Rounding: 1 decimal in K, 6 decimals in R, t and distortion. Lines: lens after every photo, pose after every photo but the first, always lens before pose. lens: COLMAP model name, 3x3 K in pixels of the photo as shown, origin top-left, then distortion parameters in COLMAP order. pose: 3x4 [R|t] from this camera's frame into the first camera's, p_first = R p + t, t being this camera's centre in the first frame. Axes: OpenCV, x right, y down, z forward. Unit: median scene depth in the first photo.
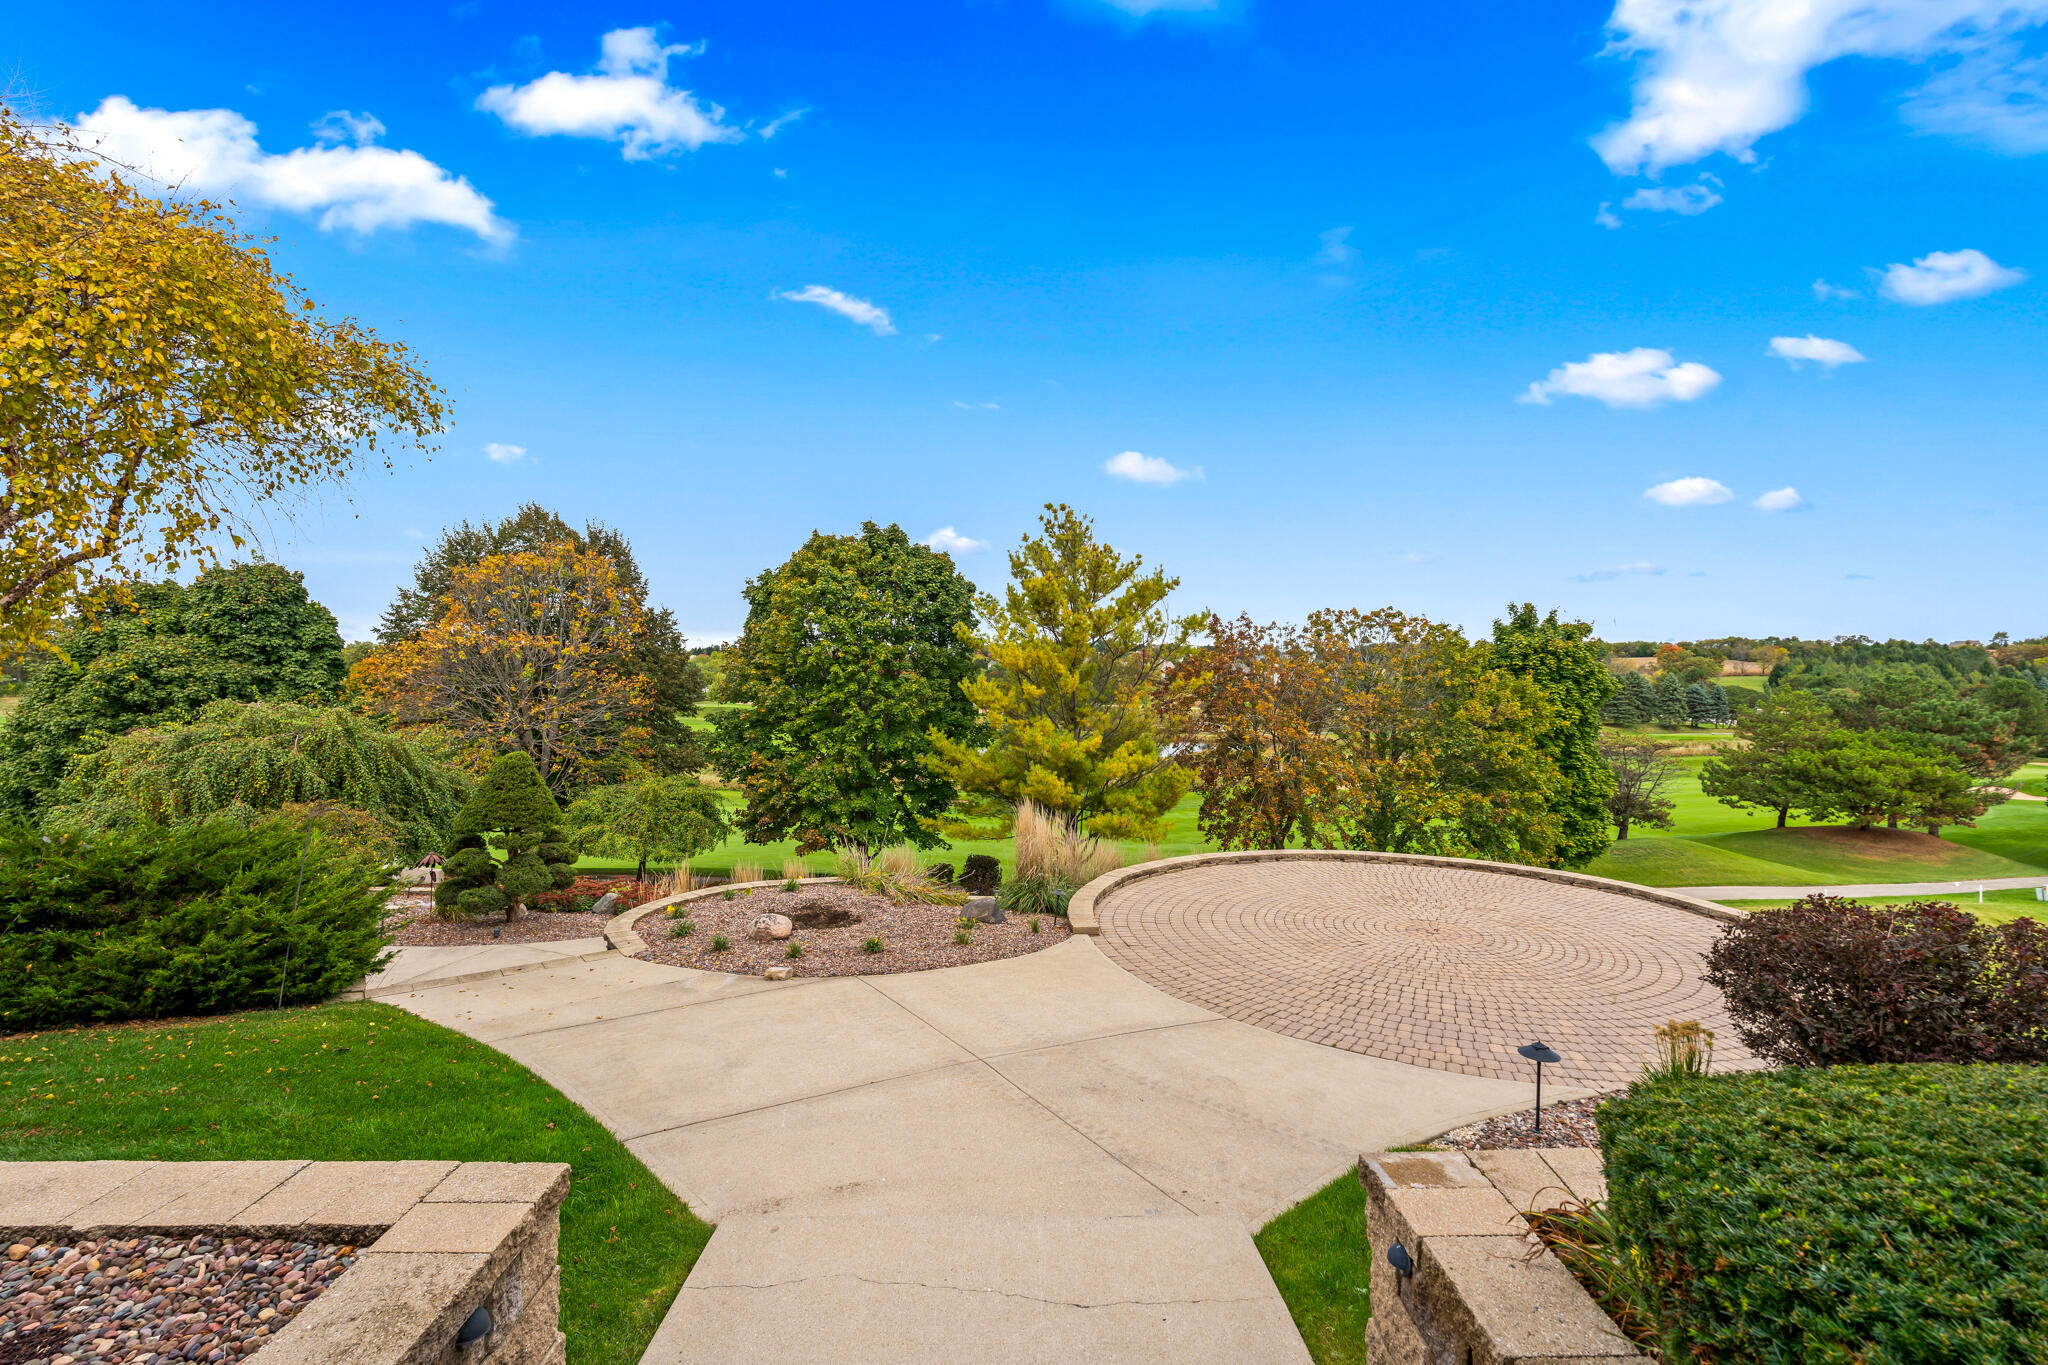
lens RADIAL K [[909.4, 0, 1005.9], [0, 909.4, 644.8], [0, 0, 1]] dist [0.002627, -0.000370]
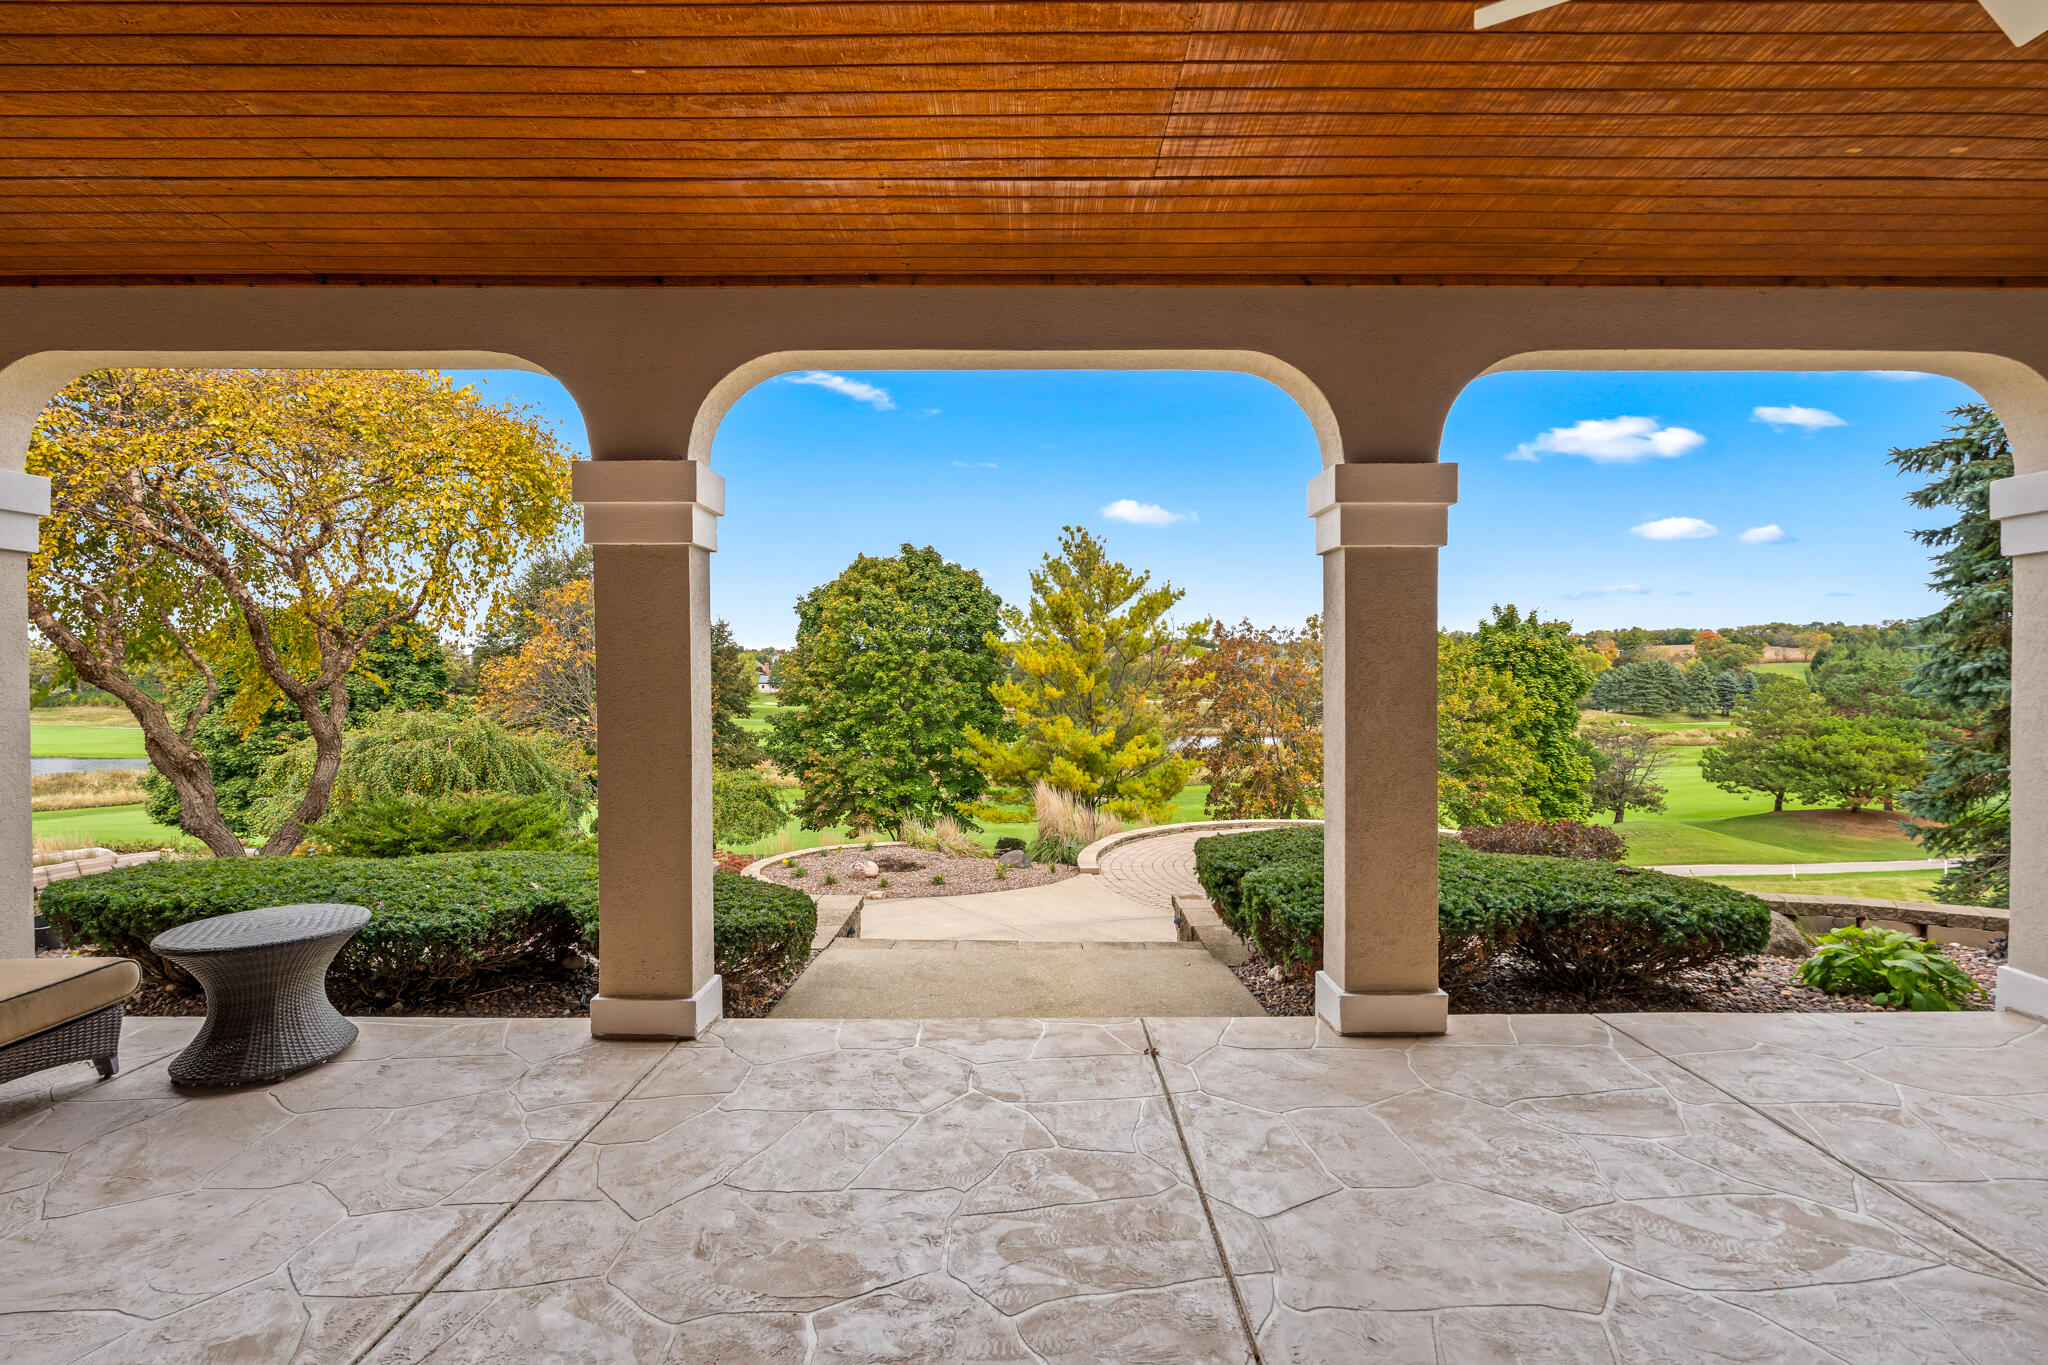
lens RADIAL K [[909.4, 0, 1006.0], [0, 909.4, 692.6], [0, 0, 1]] dist [0.002627, -0.000370]
pose [[0.999538, -0.013122, -0.027416, 0.000813], [0.014628, 0.998352, 0.055490, -0.011621], [0.026643, -0.055866, 0.998083, -0.121118]]
